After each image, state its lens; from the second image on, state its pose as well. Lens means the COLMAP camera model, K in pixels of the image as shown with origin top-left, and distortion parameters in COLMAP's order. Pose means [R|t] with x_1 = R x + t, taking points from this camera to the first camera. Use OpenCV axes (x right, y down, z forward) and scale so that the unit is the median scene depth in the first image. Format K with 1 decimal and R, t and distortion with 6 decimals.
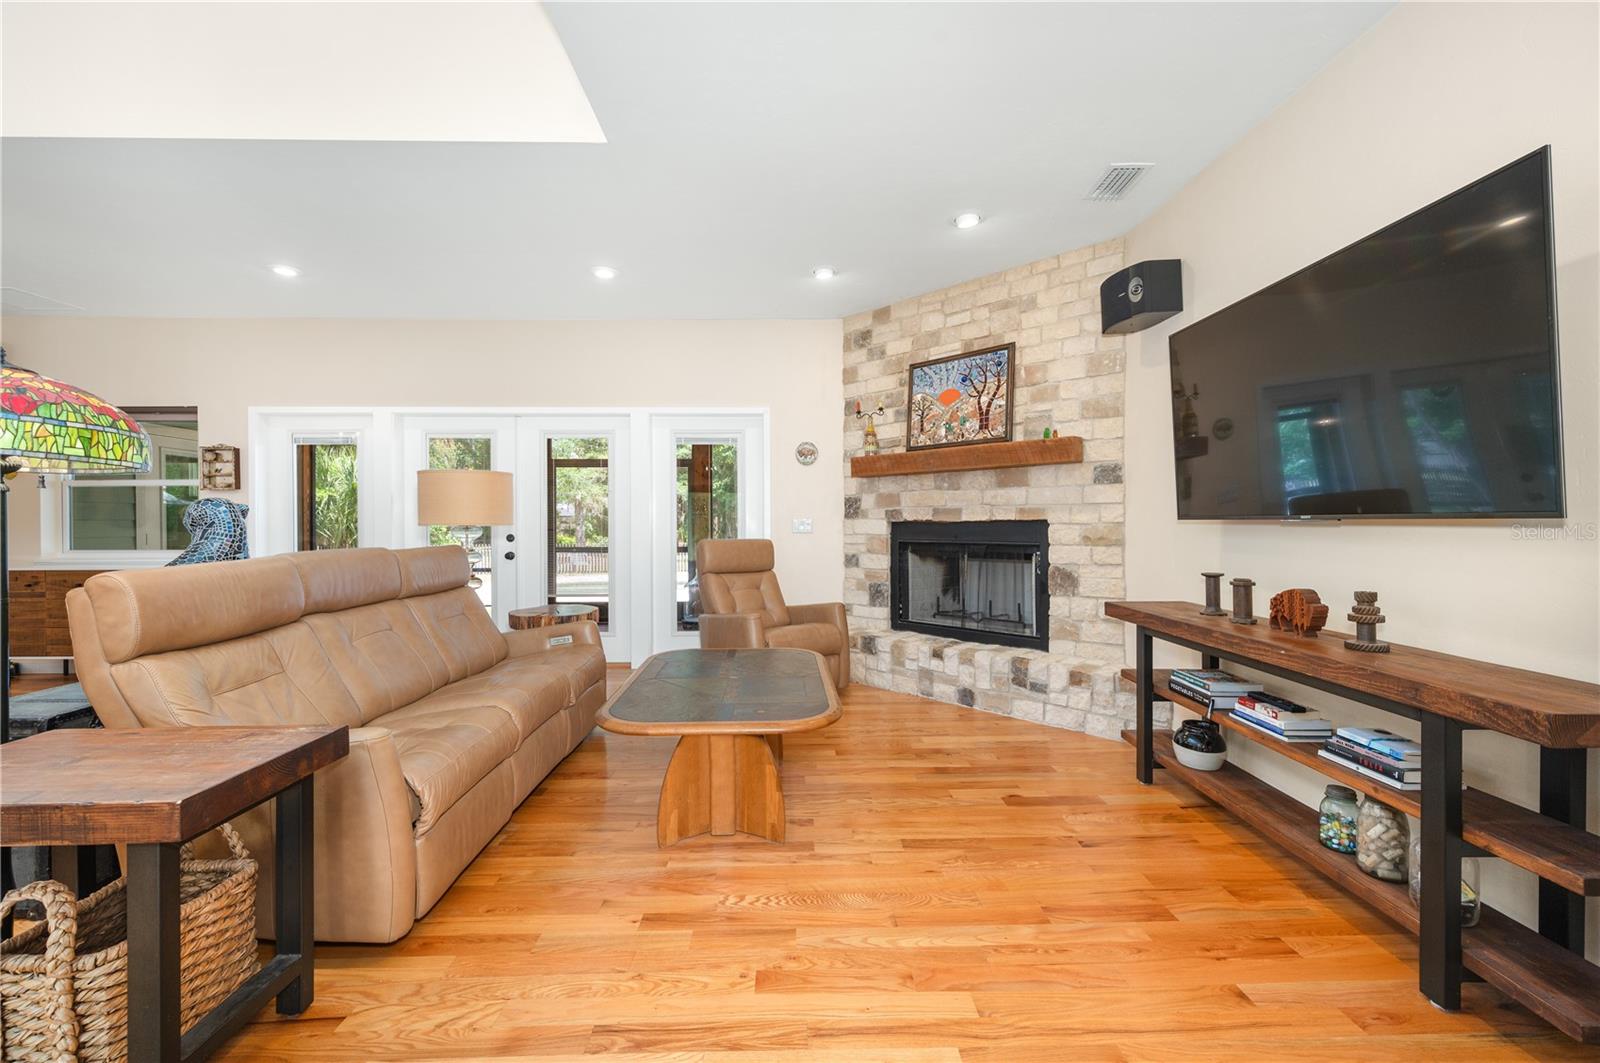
lens RADIAL K [[643.2, 0, 804.8], [0, 643.2, 528.3], [0, 0, 1]] dist [0.002219, -0.000031]
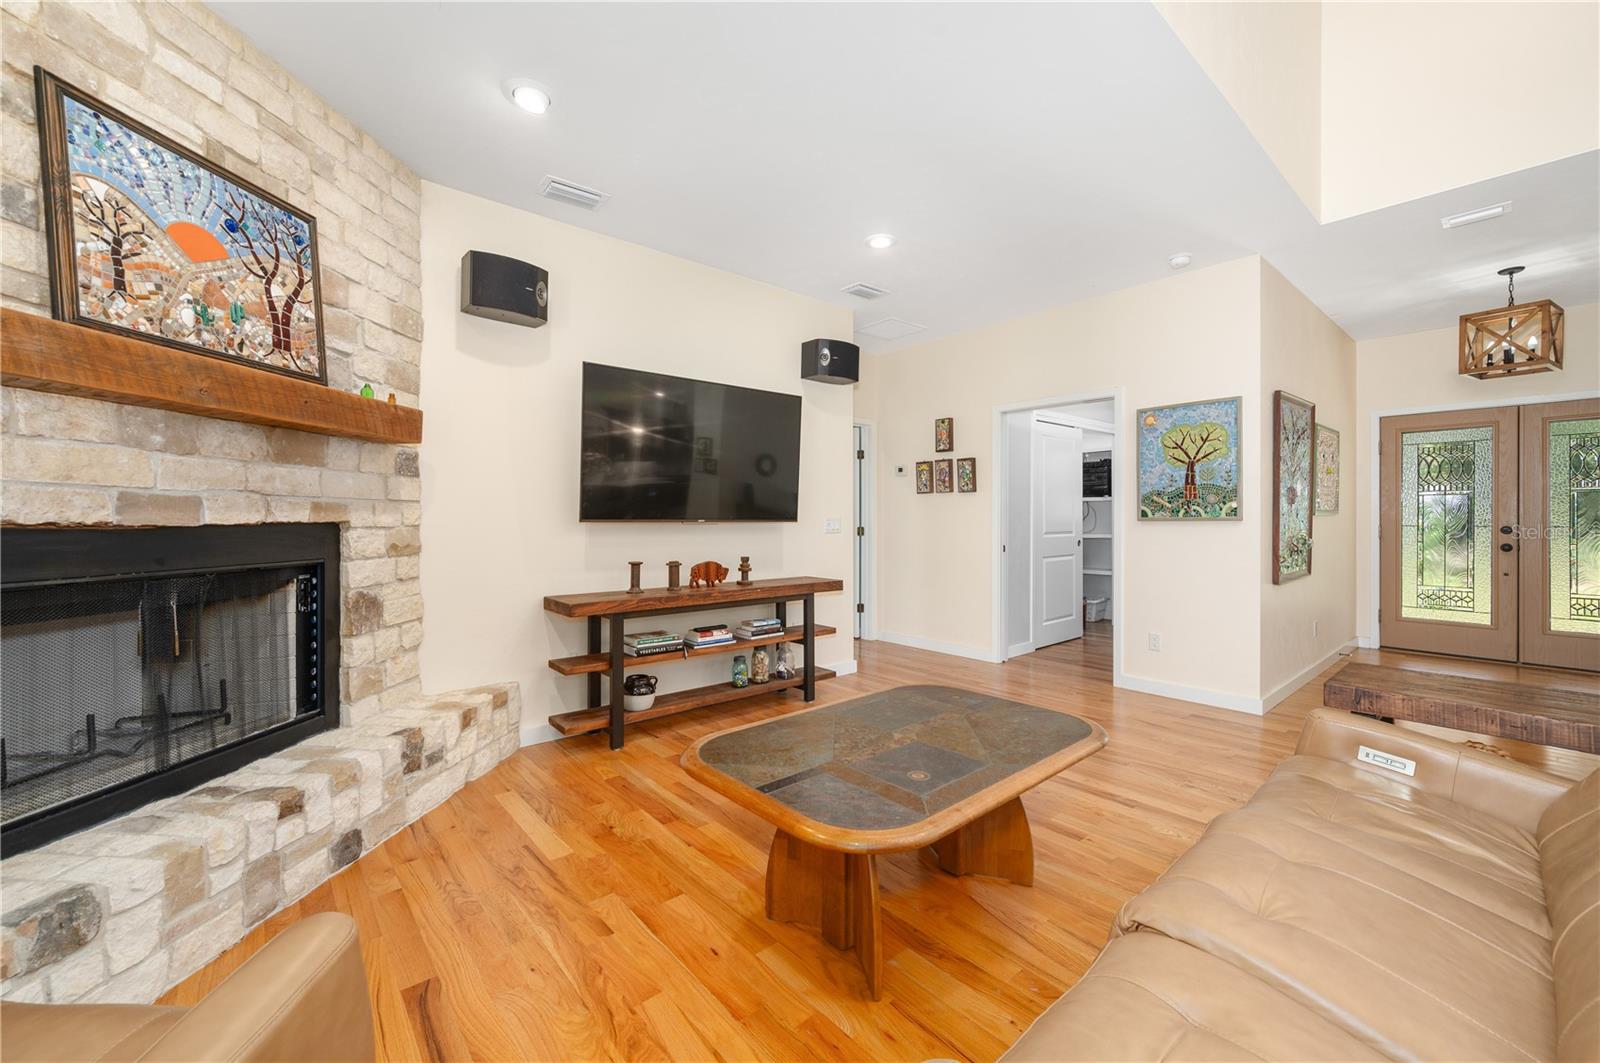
lens RADIAL K [[643.2, 0, 805.3], [0, 643.2, 524.8], [0, 0, 1]] dist [0.002219, -0.000031]
pose [[-0.637411, -0.005082, 0.770507, -0.401163], [0.008241, 0.999876, 0.013412, -0.014766], [-0.770480, 0.014898, -0.637290, 1.013939]]
